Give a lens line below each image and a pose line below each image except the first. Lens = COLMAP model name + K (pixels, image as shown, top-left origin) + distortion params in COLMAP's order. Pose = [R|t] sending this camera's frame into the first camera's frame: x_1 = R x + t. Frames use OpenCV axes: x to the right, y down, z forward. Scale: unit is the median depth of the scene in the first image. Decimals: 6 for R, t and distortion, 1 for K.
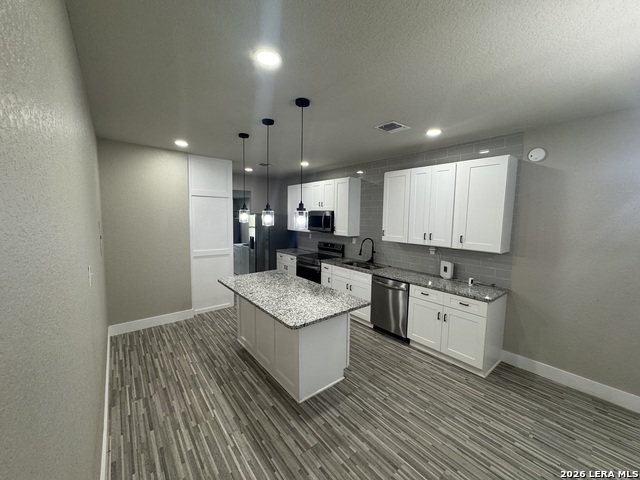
lens RADIAL K [[254.1, 0, 319.9], [0, 254.1, 239.6], [0, 0, 1]] dist [-0.003131, 0.000100]
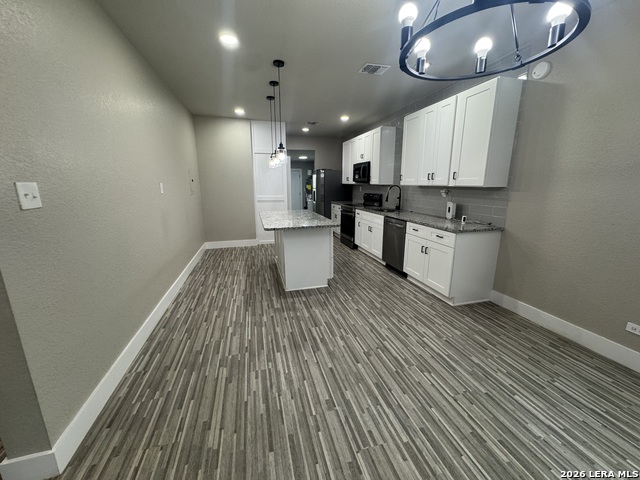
lens RADIAL K [[254.1, 0, 320.5], [0, 254.1, 238.6], [0, 0, 1]] dist [-0.003131, 0.000100]
pose [[0.914631, 0.070214, -0.398145, 0.506272], [-0.024302, 0.992571, 0.119216, 0.142116], [0.403558, -0.099363, 0.909543, -0.144380]]
